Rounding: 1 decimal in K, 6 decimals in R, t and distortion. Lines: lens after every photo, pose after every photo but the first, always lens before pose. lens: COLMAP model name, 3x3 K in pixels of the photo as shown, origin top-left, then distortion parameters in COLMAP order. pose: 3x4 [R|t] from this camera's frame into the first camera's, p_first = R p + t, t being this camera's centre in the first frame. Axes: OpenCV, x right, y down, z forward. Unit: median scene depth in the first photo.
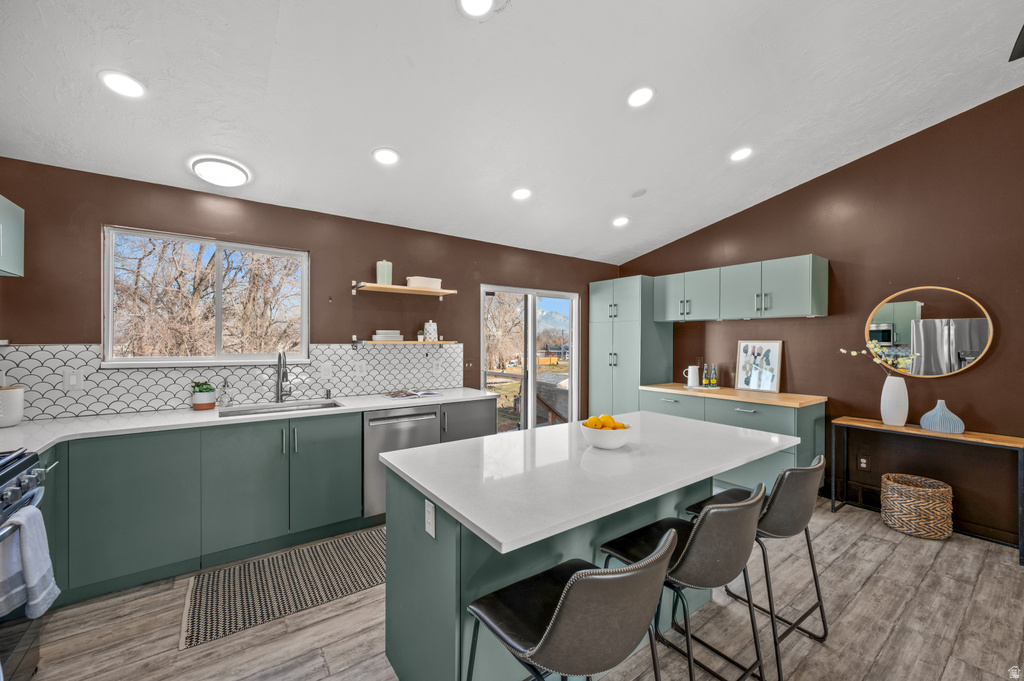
lens RADIAL K [[405.9, 0, 519.0], [0, 405.9, 340.7], [0, 0, 1]] dist [-0.005050, 0.000056]
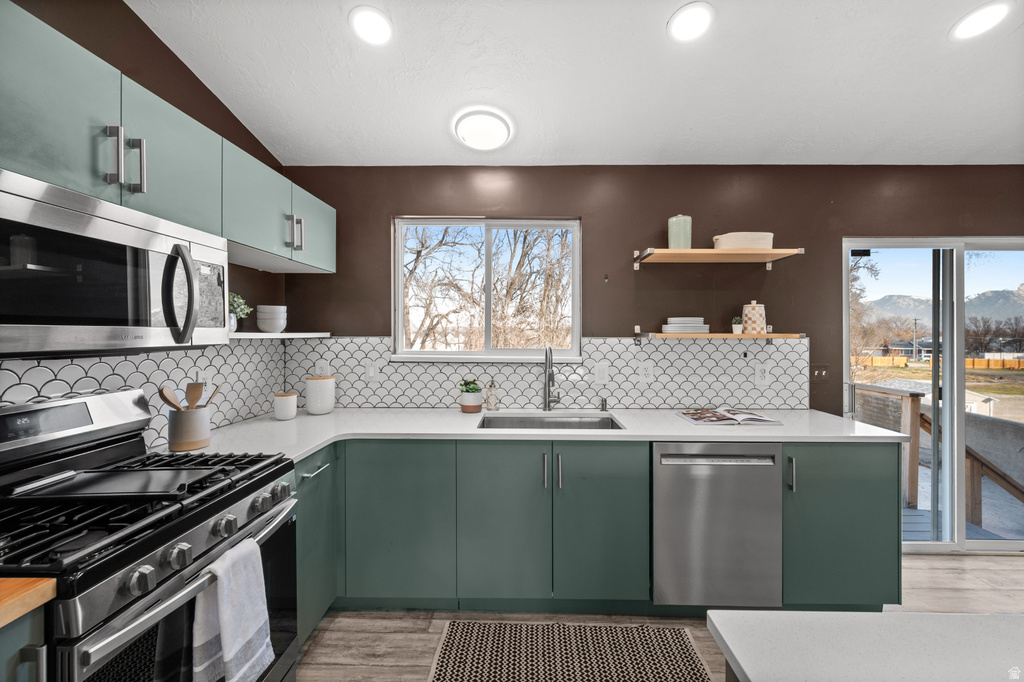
lens RADIAL K [[412.8, 0, 517.4], [0, 412.8, 333.4], [0, 0, 1]] dist [0.000300, -0.000026]
pose [[0.790181, -0.002363, -0.612869, -0.114614], [0.001179, 0.999997, -0.002336, 0.001971], [0.612873, 0.001123, 0.790181, 0.265838]]
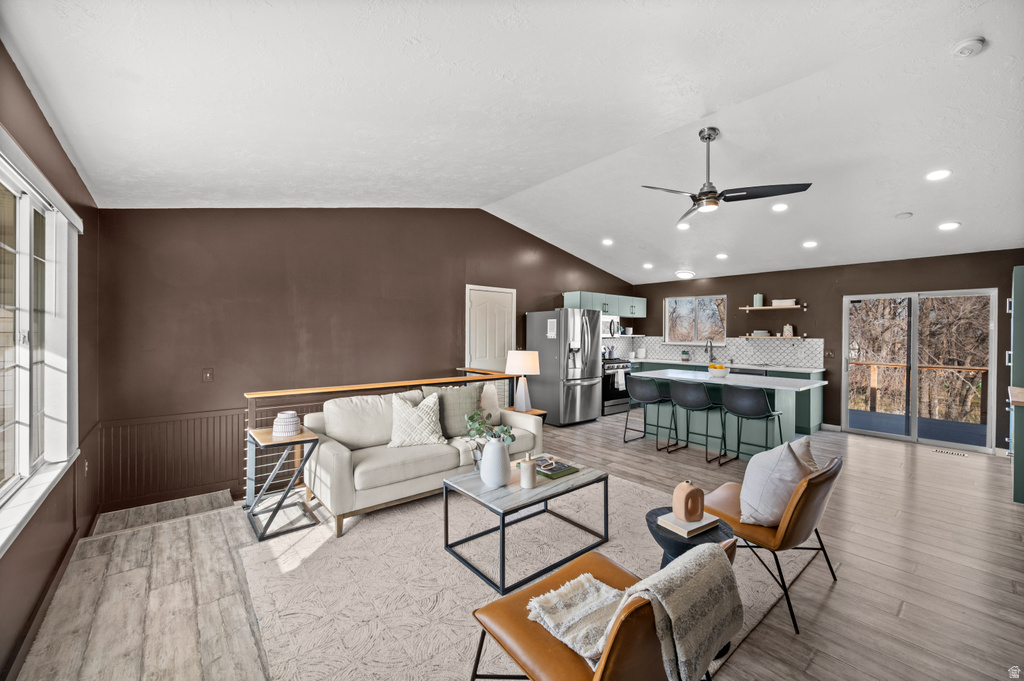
lens RADIAL K [[405.9, 0, 512.1], [0, 405.9, 334.2], [0, 0, 1]] dist [-0.005050, 0.000056]
pose [[0.056318, -0.001216, -0.998412, 1.389840], [-0.009725, 0.999951, -0.001766, 0.005289], [0.998366, 0.009809, 0.056303, -0.231832]]
